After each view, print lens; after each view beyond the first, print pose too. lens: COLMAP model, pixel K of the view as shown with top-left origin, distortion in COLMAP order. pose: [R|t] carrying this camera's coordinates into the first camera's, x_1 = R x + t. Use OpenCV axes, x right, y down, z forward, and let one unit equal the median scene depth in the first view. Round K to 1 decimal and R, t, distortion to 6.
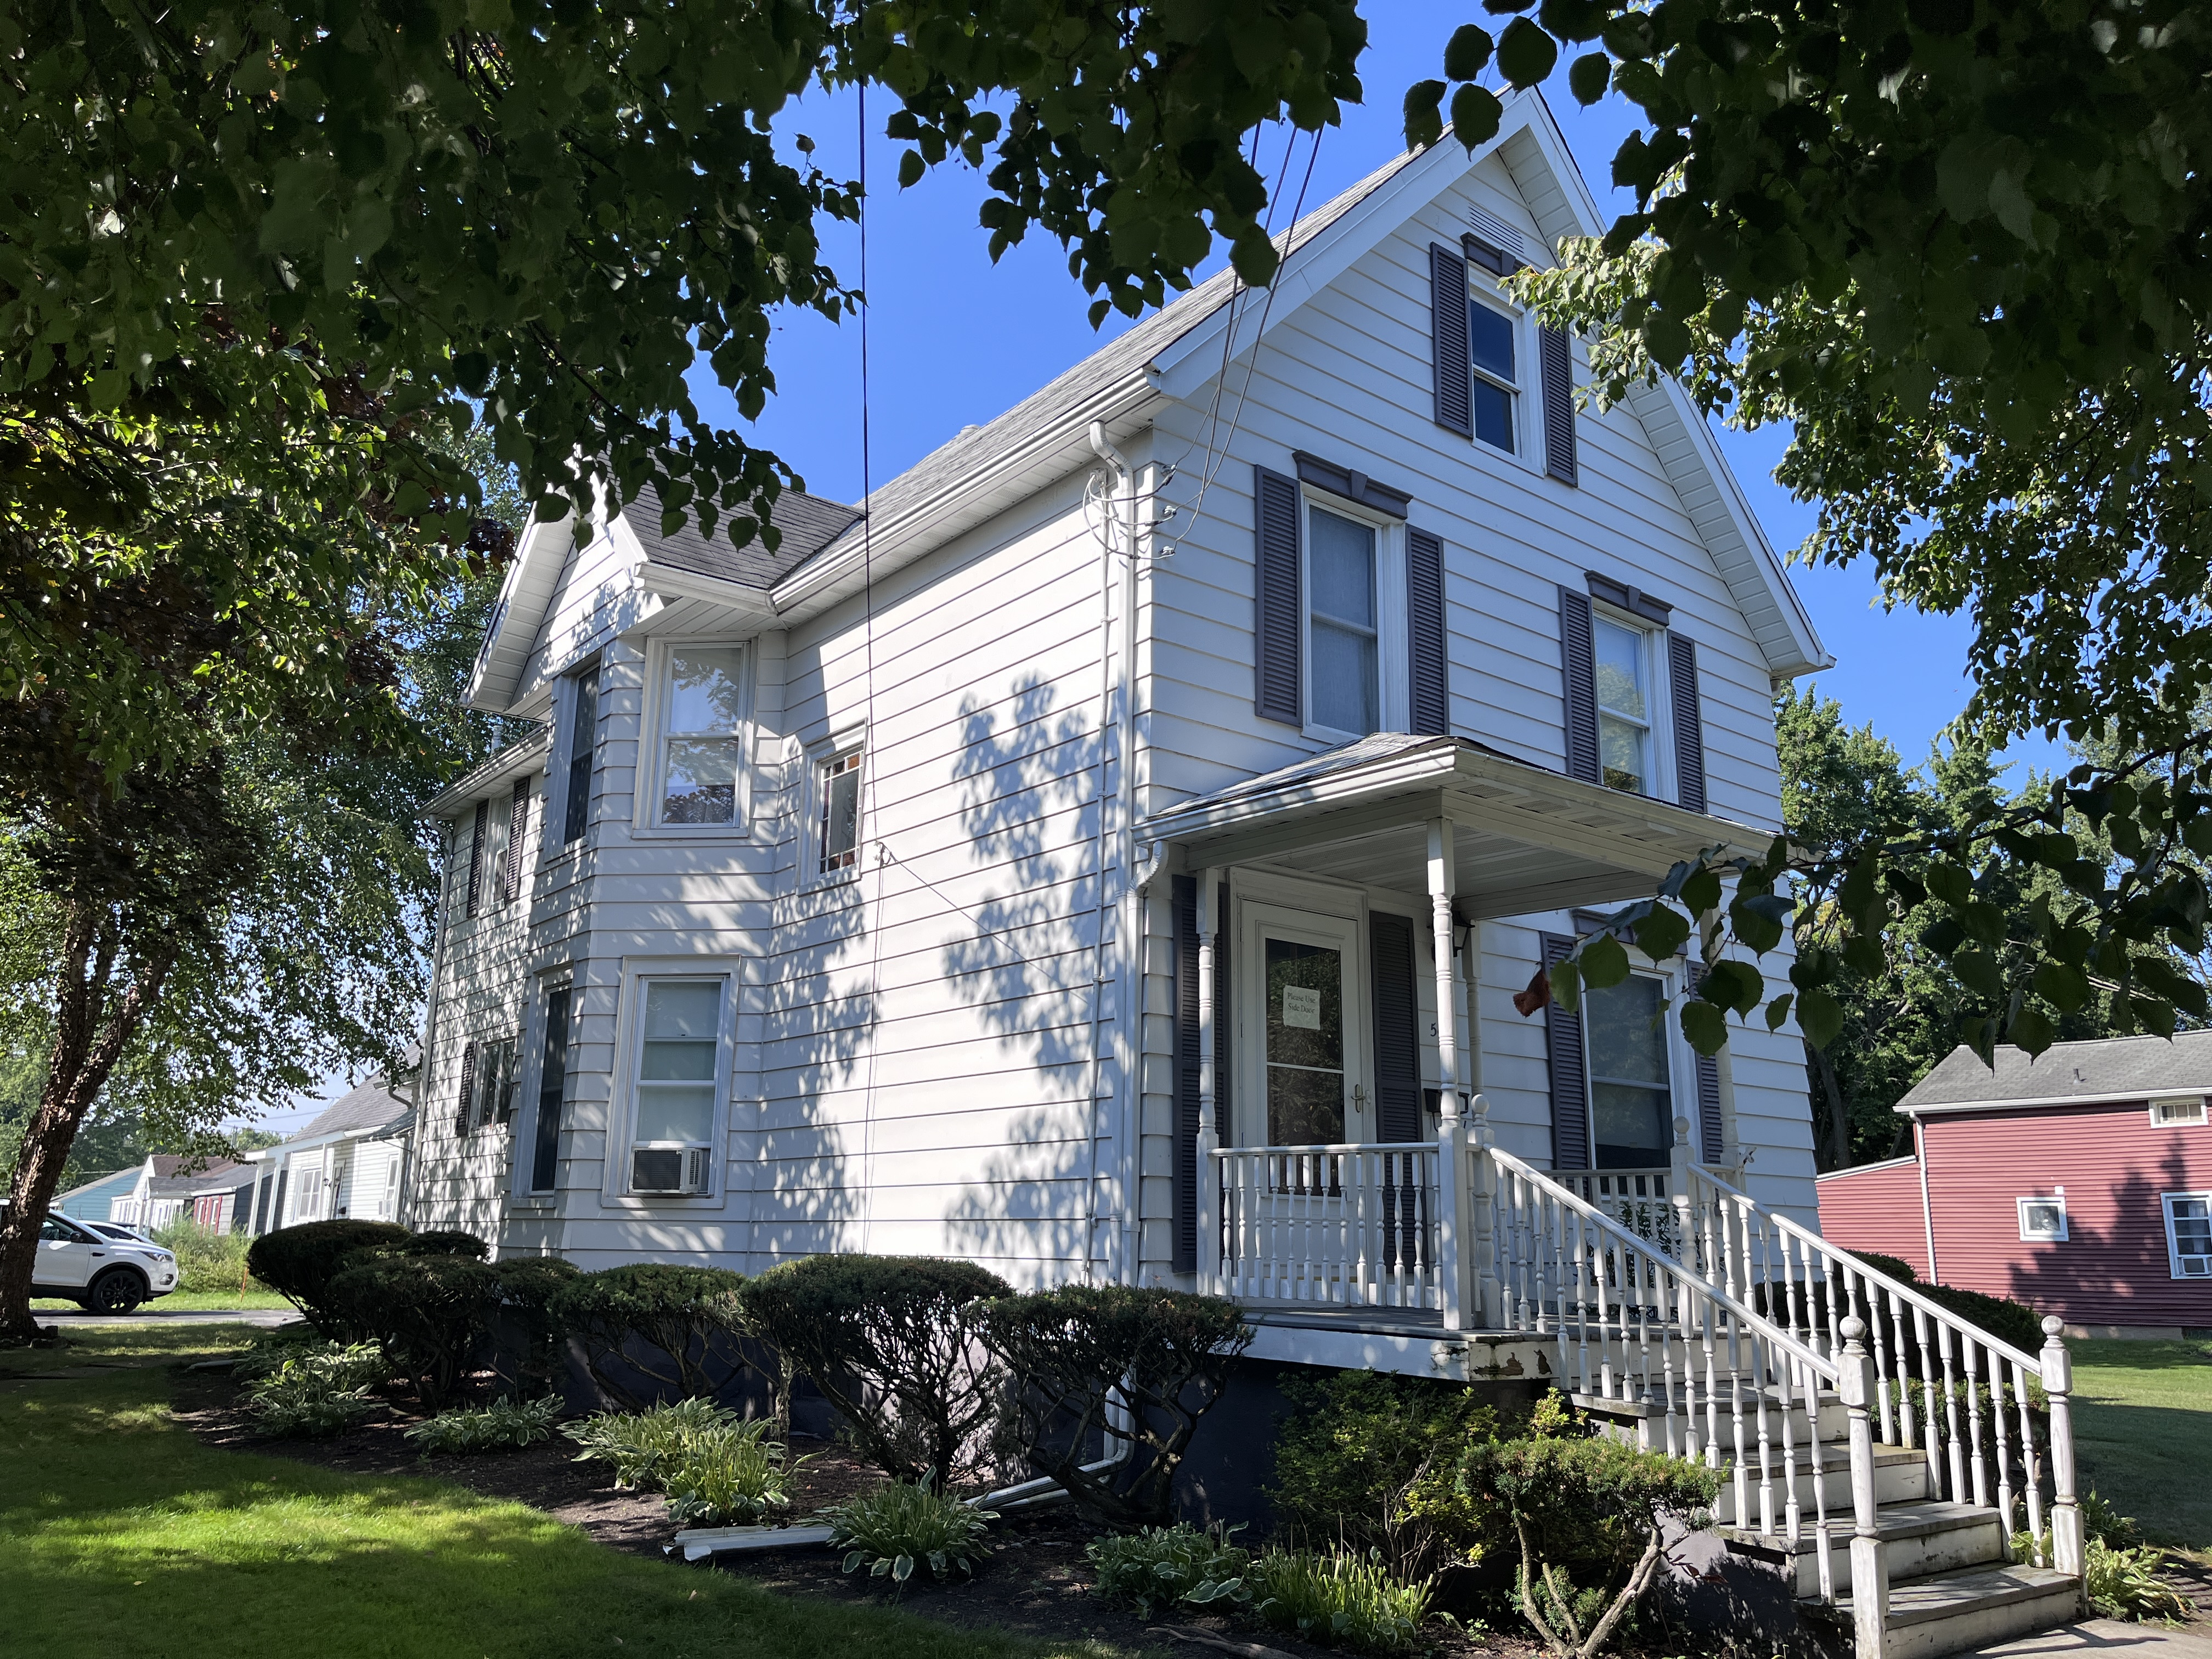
lens RADIAL K [[1683.2, 0, 1107.0], [0, 1683.2, 837.5], [0, 0, 1]] dist [0.012363, 0.007054]
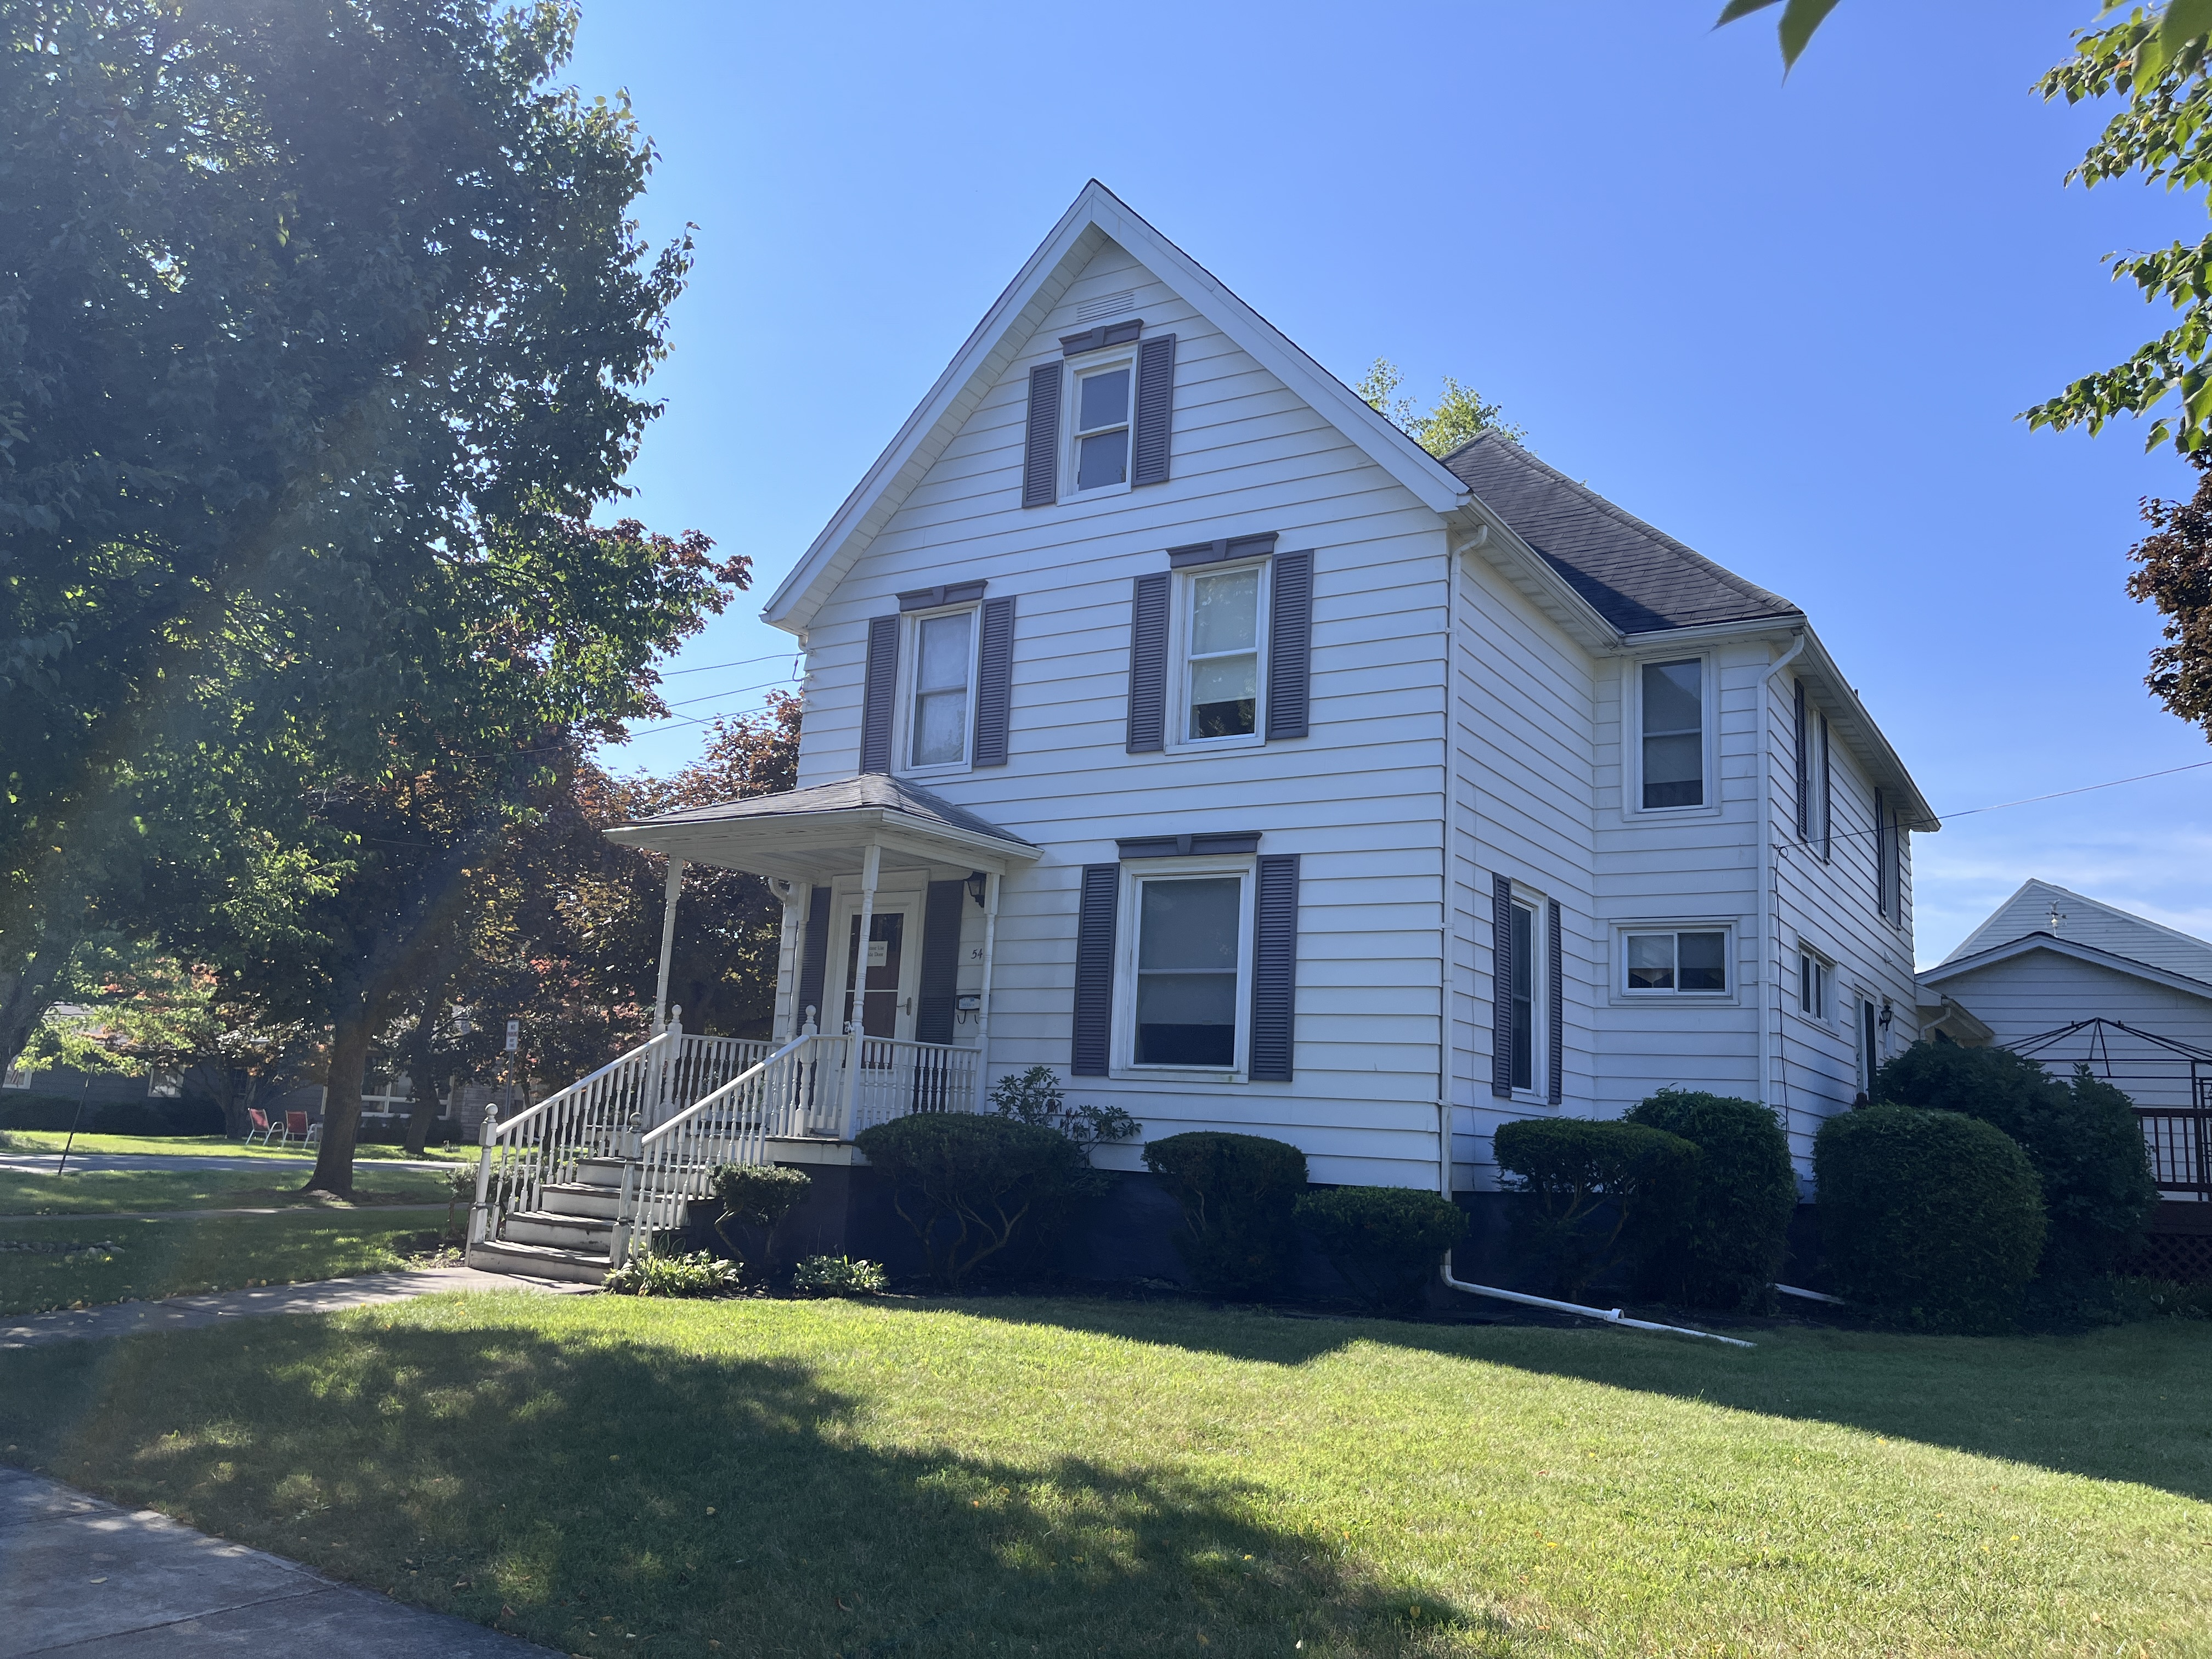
lens RADIAL K [[1683.2, 0, 1093.5], [0, 1683.2, 827.8], [0, 0, 1]] dist [0.012363, 0.007054]
pose [[0.325963, -0.165757, -0.930738, 1.498566], [0.185183, 0.976632, -0.109075, 0.173007], [0.927068, -0.136803, 0.349041, 0.561629]]
